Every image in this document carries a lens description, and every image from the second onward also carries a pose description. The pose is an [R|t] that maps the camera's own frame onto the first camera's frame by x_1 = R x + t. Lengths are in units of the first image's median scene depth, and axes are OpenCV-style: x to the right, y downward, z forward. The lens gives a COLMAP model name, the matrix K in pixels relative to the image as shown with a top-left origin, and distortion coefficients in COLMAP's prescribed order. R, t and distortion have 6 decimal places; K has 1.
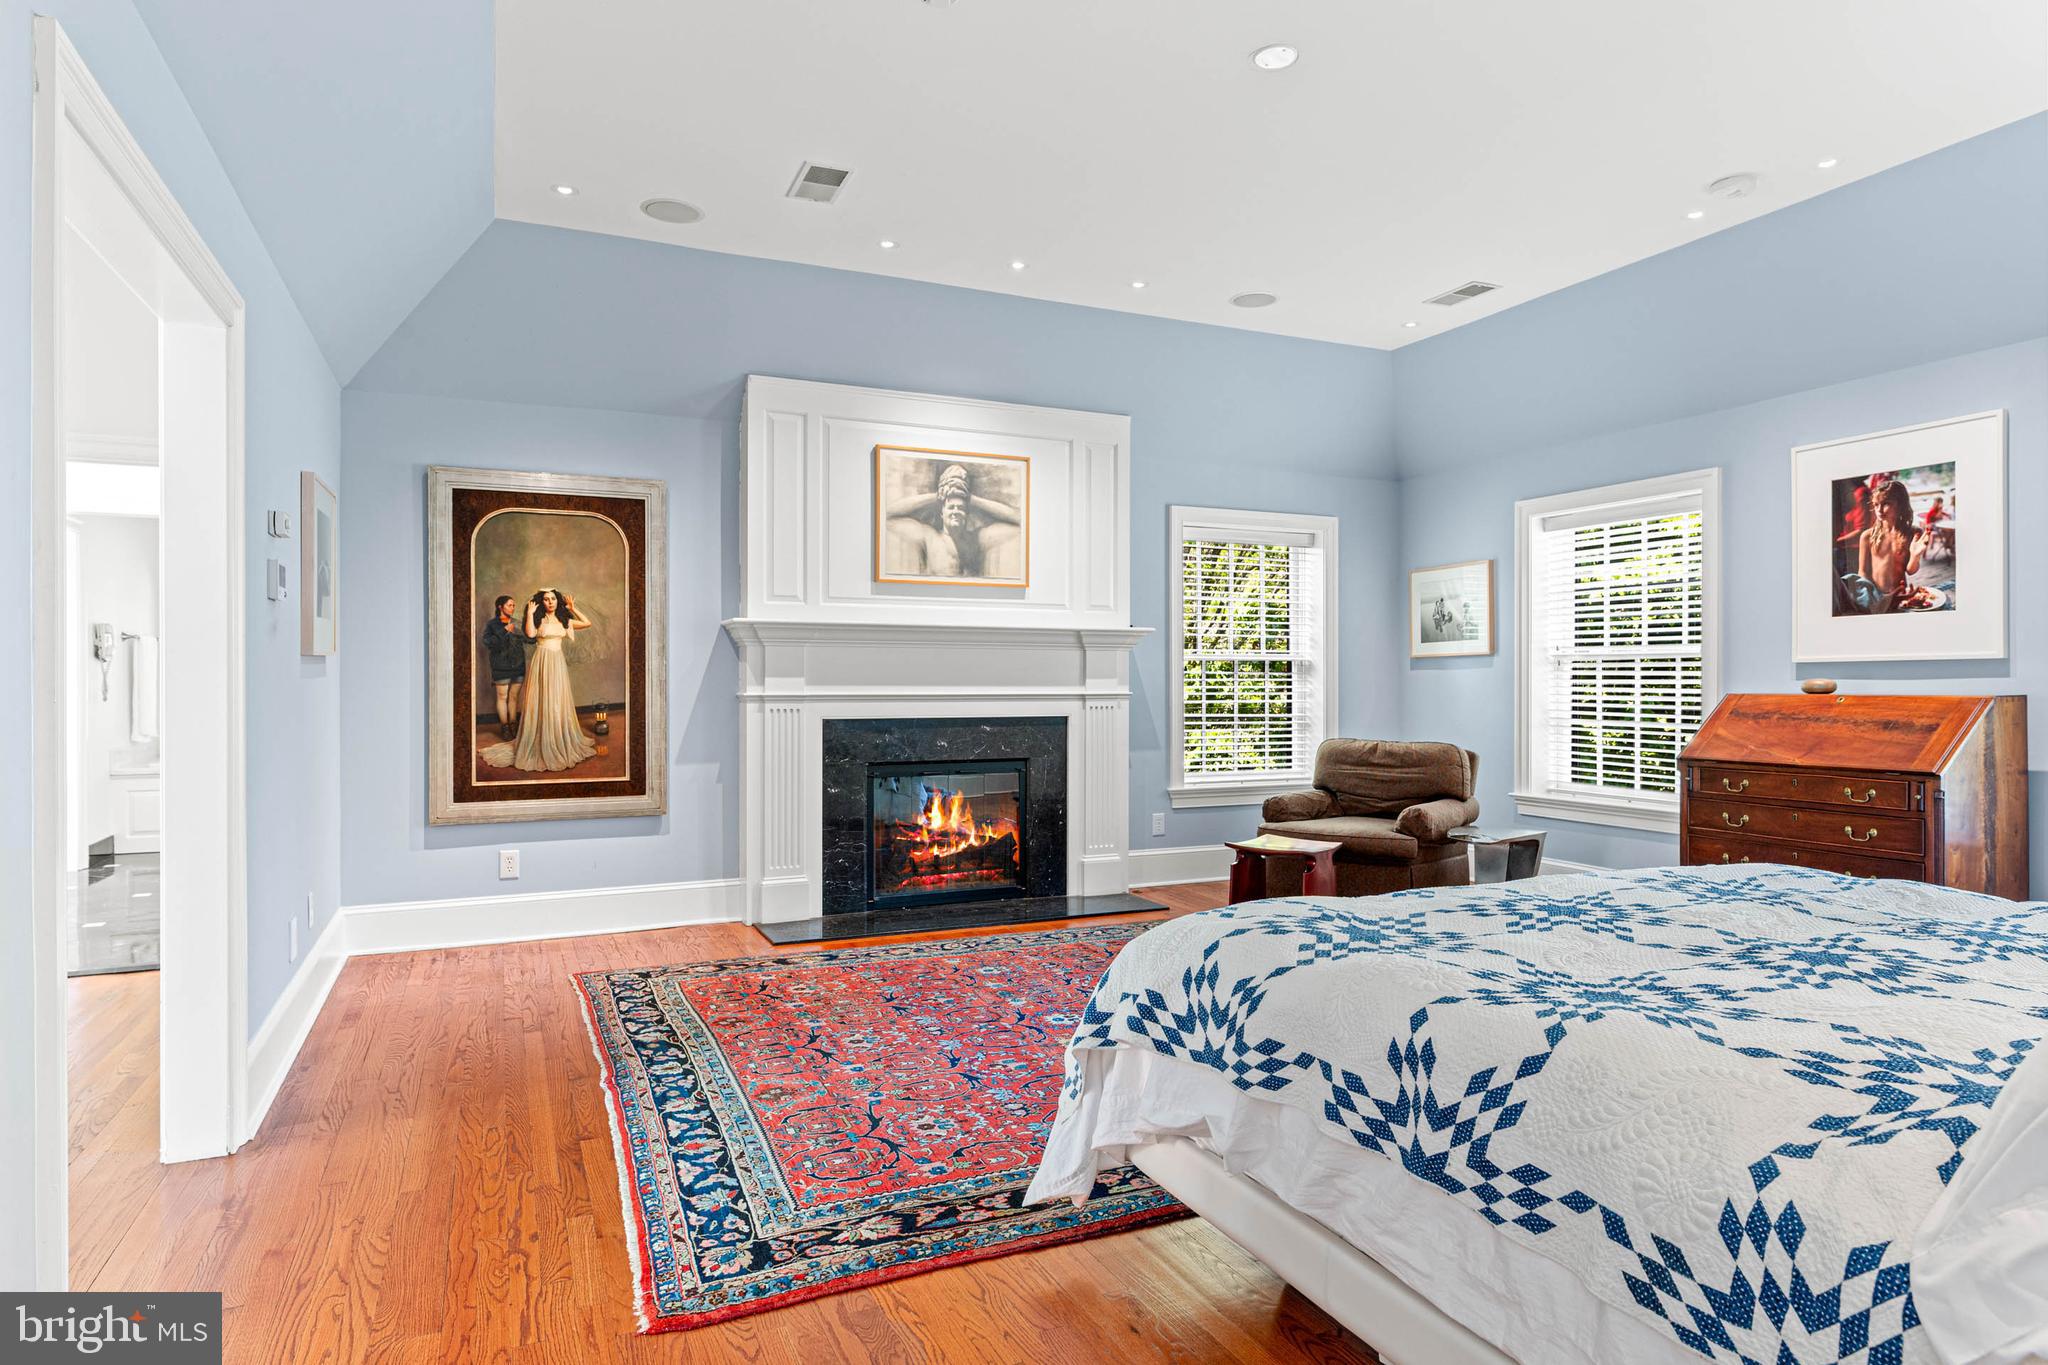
lens RADIAL K [[1181.6, 0, 1031.4], [0, 1181.6, 679.8], [0, 0, 1]] dist [-0.003762, 0.000515]
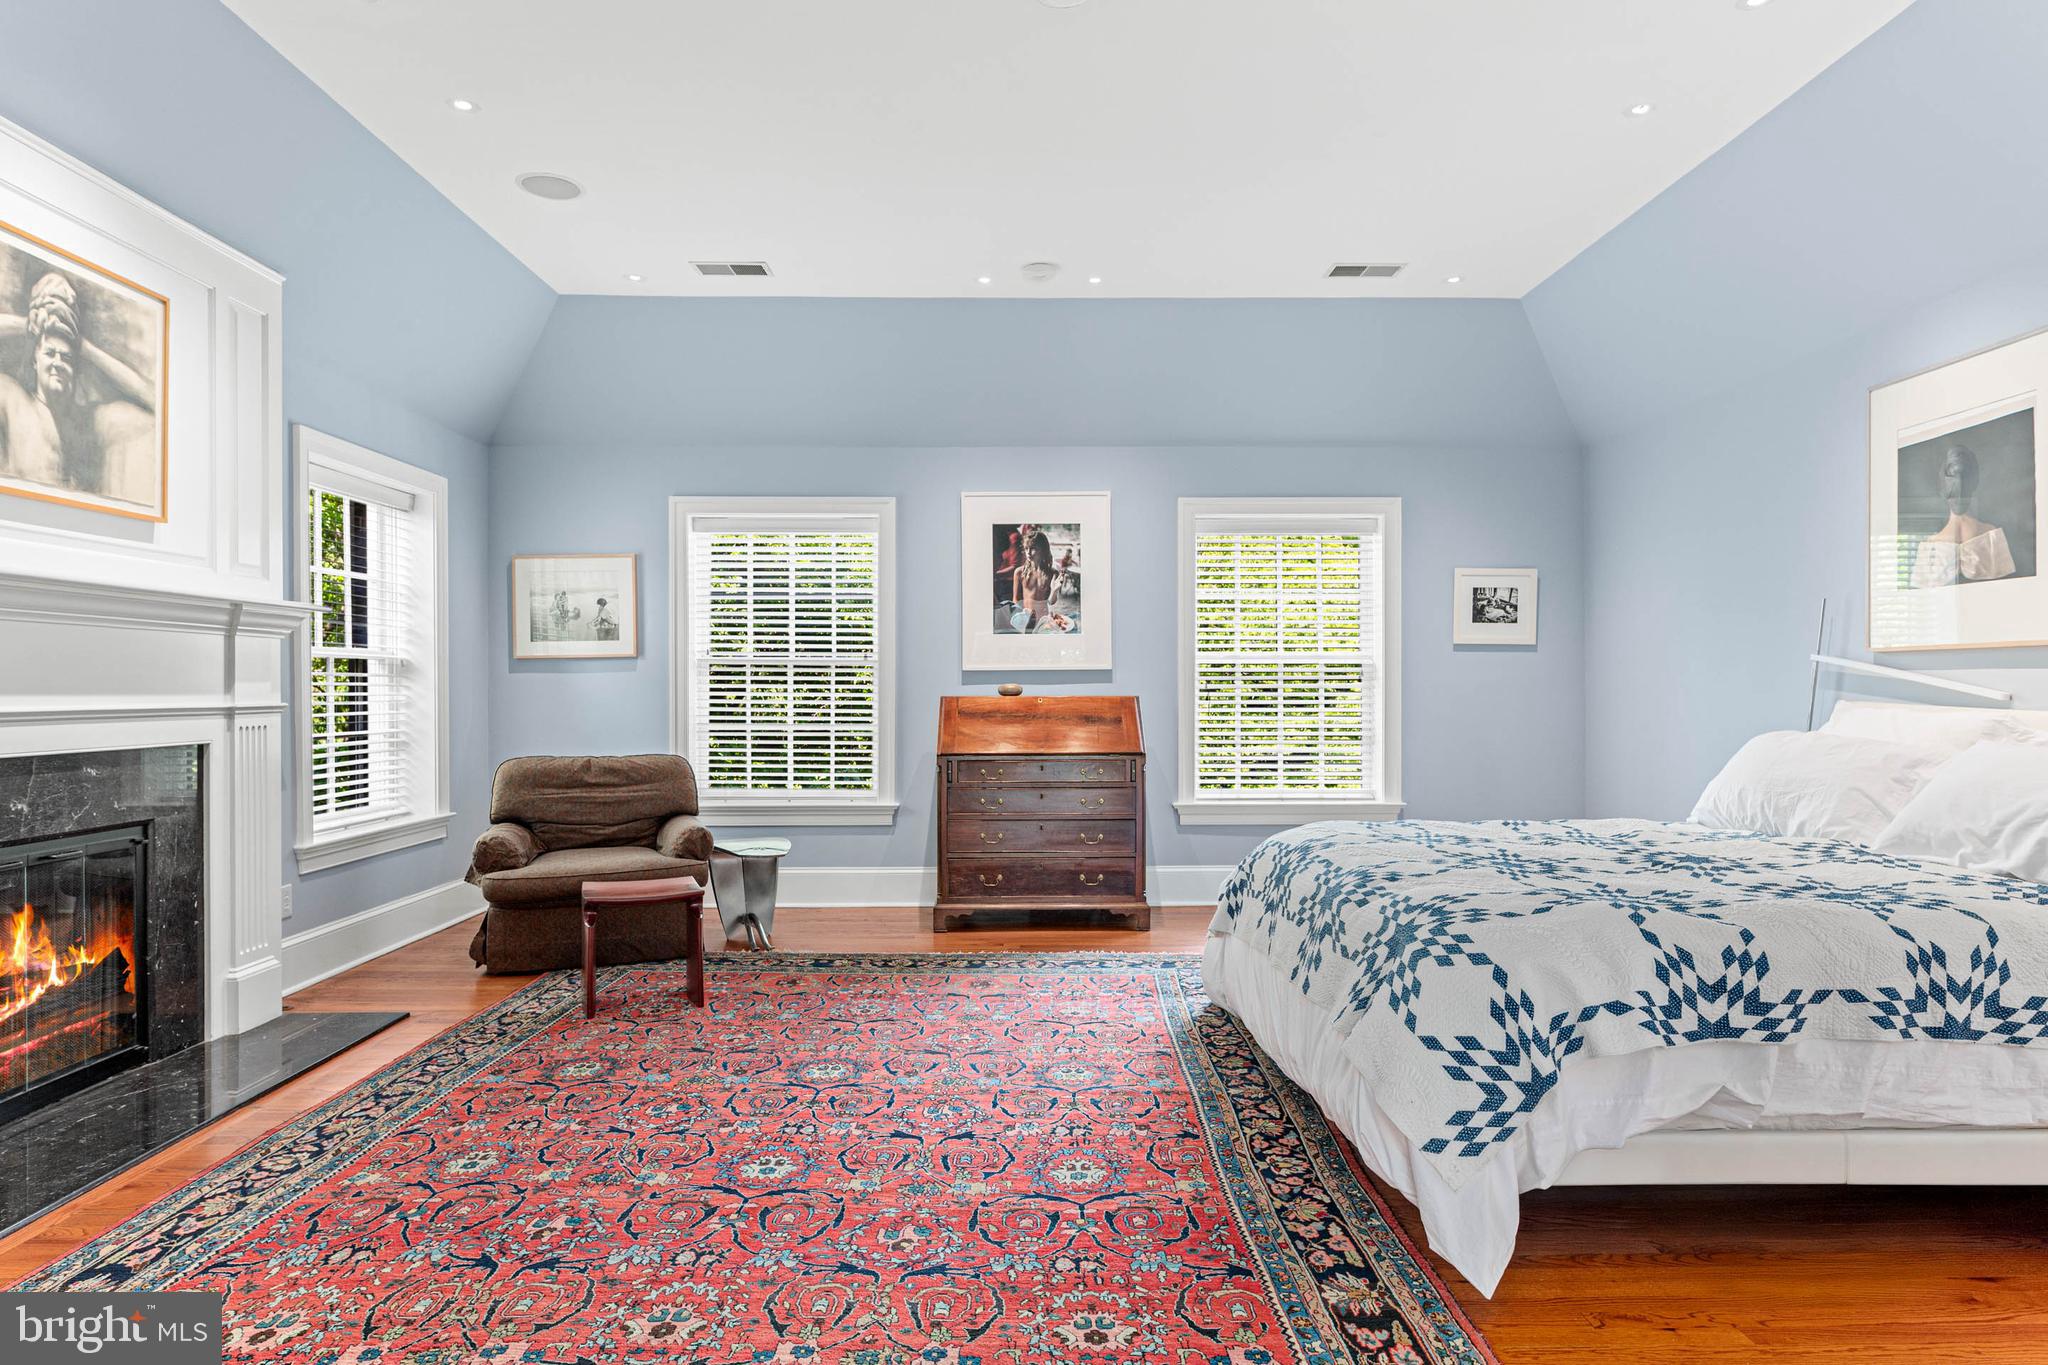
lens RADIAL K [[1181.6, 0, 1030.4], [0, 1181.6, 689.9], [0, 0, 1]] dist [-0.003762, 0.000515]
pose [[0.398114, -0.002376, 0.917333, -0.376363], [-0.000570, 0.999996, 0.002837, 0.001598], [-0.917336, -0.001652, 0.398111, 0.395873]]
